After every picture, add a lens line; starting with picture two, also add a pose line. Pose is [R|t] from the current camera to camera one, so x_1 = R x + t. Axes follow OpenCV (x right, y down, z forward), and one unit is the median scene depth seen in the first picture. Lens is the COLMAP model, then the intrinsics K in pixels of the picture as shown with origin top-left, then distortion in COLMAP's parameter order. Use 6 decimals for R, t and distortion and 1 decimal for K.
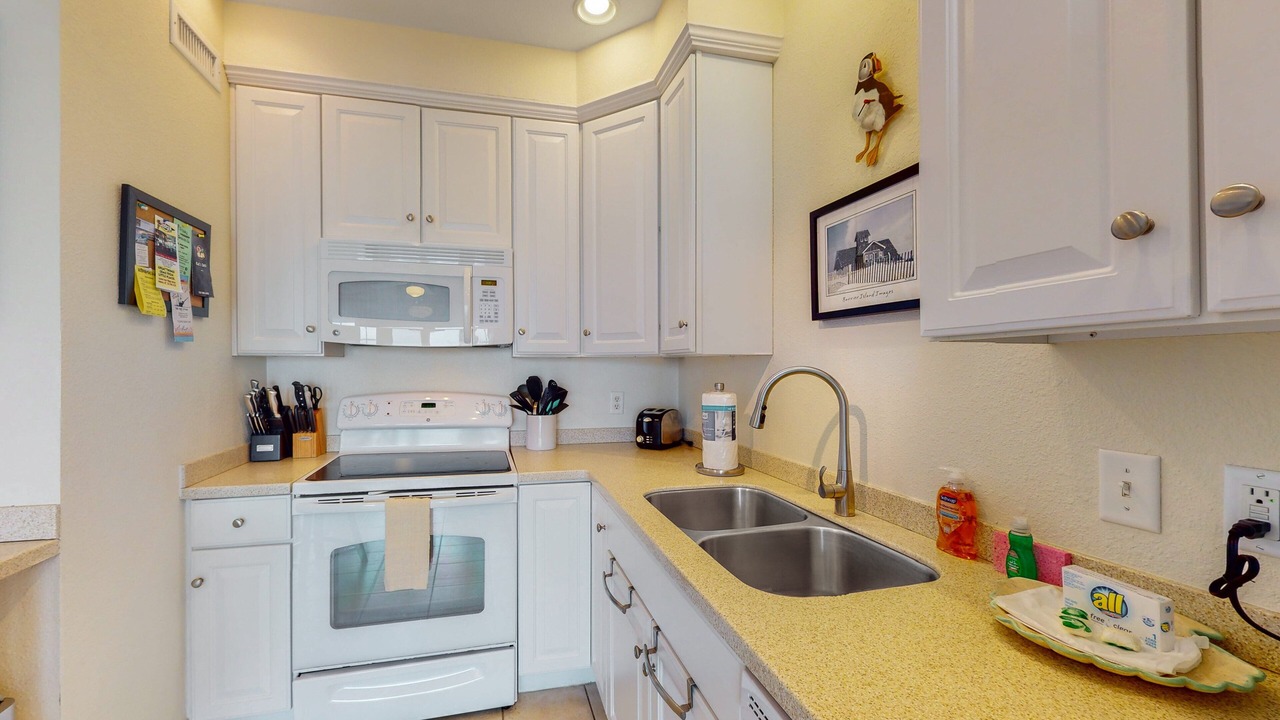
lens RADIAL K [[516.0, 0, 634.7], [0, 516.0, 370.4], [0, 0, 1]] dist [0.000017, -0.000005]
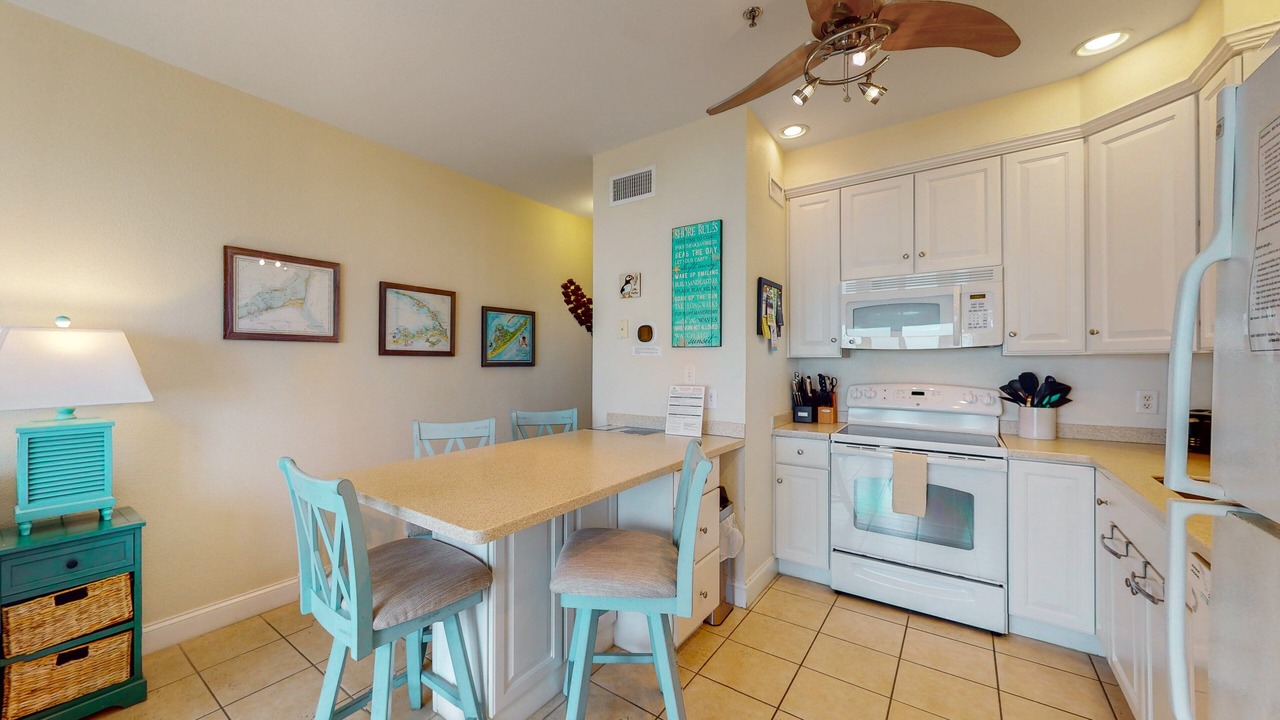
lens RADIAL K [[403.5, 0, 639.0], [0, 403.5, 363.9], [0, 0, 1]] dist [-0.001160, 0.001704]
pose [[0.568422, -0.002065, -0.822735, 0.049676], [-0.004397, 0.999975, -0.005547, 0.001609], [0.822726, 0.006771, 0.568399, -0.205716]]
